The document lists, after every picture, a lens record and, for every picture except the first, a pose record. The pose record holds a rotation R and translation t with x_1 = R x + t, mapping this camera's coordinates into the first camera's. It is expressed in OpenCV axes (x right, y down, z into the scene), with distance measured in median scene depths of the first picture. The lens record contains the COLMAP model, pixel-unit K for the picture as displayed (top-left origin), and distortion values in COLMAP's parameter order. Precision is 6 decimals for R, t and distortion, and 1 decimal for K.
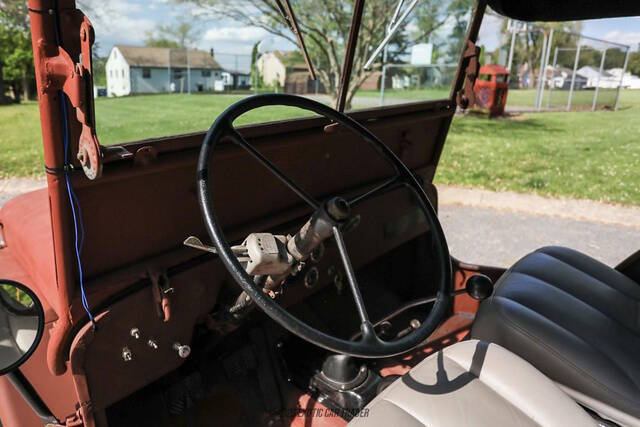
lens RADIAL K [[435.6, 0, 288.1], [0, 435.6, 189.1], [0, 0, 1]] dist [-0.041006, 0.003094]
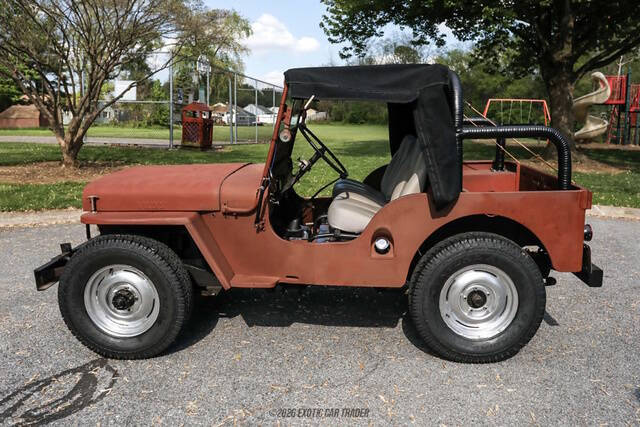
lens RADIAL K [[522.5, 0, 319.4], [0, 522.5, 182.1], [0, 0, 1]] dist [-0.009344, 0.006190]
pose [[0.742174, -0.069880, 0.666554, -0.182744], [0.149816, 0.986681, -0.063371, 0.036582], [-0.653247, 0.146893, 0.742759, -0.146594]]
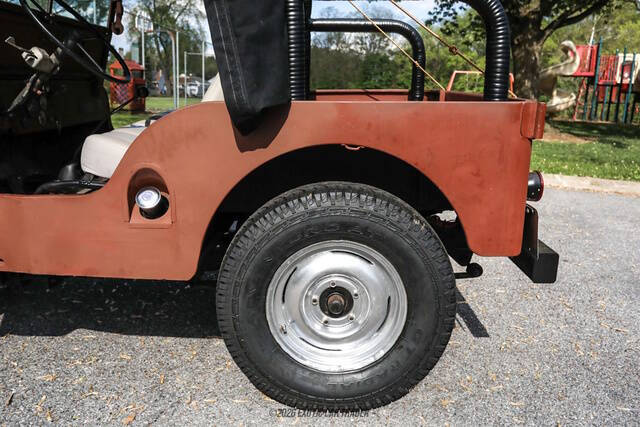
lens RADIAL K [[516.3, 0, 312.5], [0, 516.3, 195.2], [0, 0, 1]] dist [-0.012163, 0.004552]
pose [[0.716187, -0.102330, 0.690366, -0.054385], [0.133387, 0.991027, 0.008520, 0.058022], [-0.685043, 0.085983, 0.723410, -0.097694]]
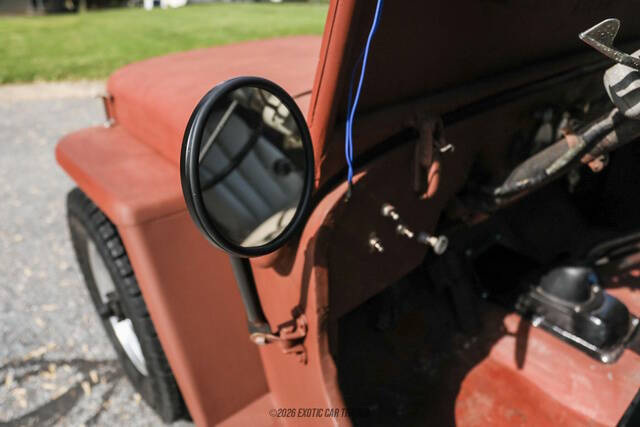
lens RADIAL K [[433.4, 0, 305.1], [0, 433.4, 191.0], [0, 0, 1]] dist [-0.038902, -0.001696]
pose [[0.995680, 0.058212, -0.072342, -0.029423], [-0.044529, 0.983001, 0.178116, 0.013159], [0.081481, -0.174126, 0.981347, 0.024064]]
